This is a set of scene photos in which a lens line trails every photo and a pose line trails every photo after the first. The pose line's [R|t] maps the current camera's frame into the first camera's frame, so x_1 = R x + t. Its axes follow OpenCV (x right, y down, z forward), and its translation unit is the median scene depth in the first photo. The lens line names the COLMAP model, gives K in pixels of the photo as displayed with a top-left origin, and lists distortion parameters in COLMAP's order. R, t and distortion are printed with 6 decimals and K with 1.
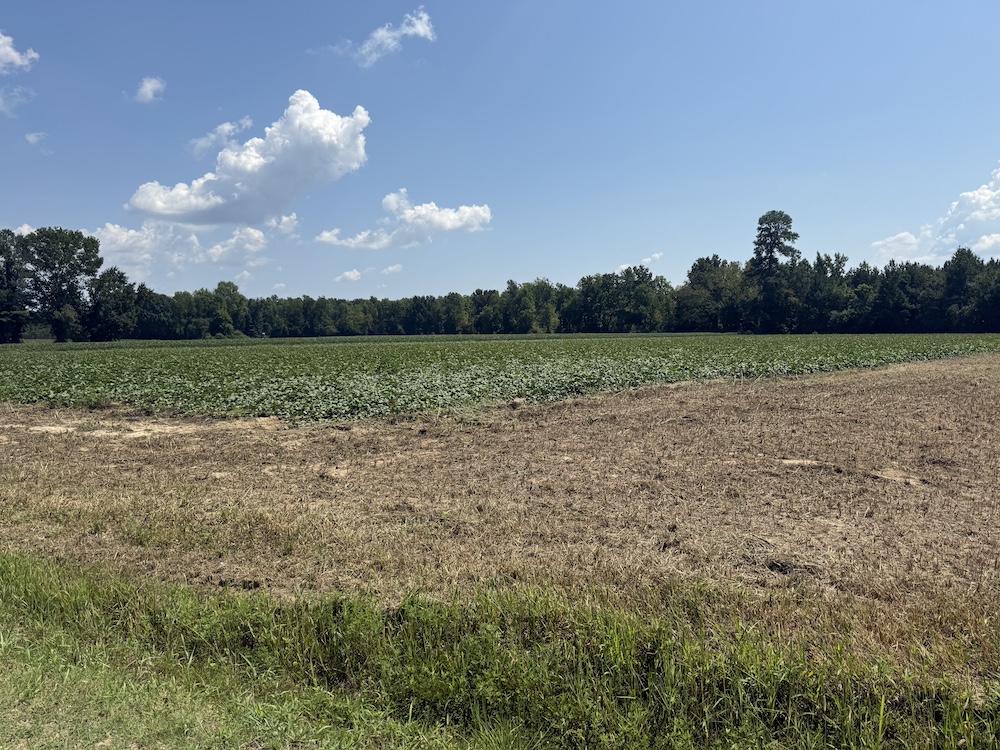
lens RADIAL K [[707.4, 0, 476.9], [0, 707.4, 378.4], [0, 0, 1]] dist [0.053903, -0.052610]
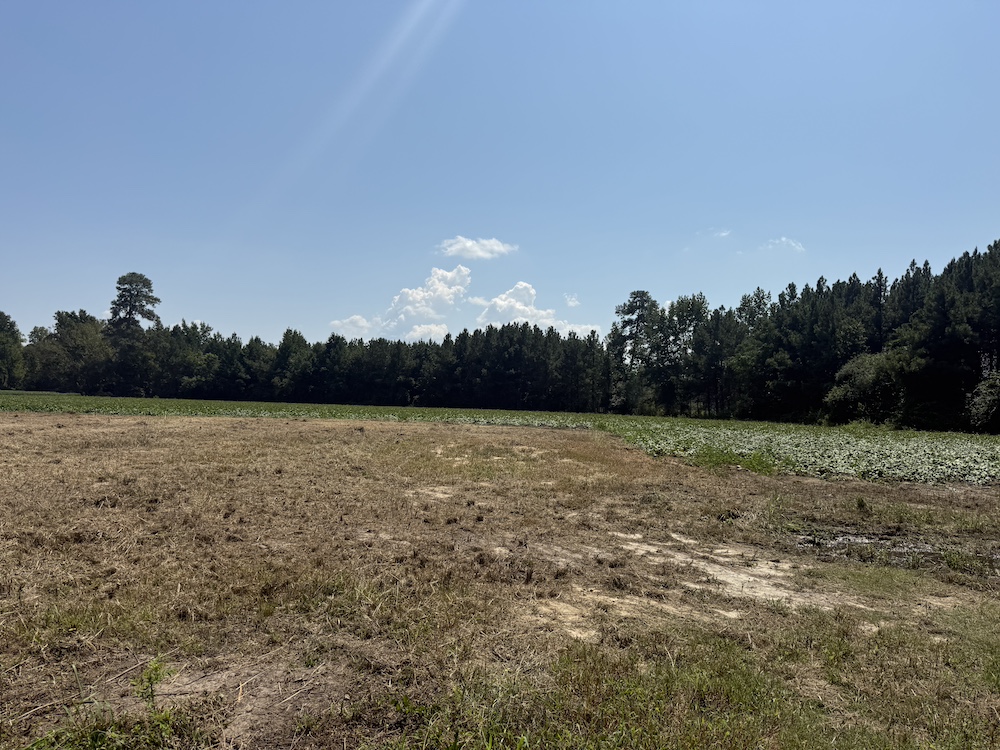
lens RADIAL K [[707.4, 0, 503.0], [0, 707.4, 381.4], [0, 0, 1]] dist [0.053903, -0.052610]
pose [[0.746705, 0.055639, 0.662824, 0.147004], [0.001519, 0.996350, -0.085348, 0.001031], [-0.665153, 0.064737, 0.743895, -0.067916]]
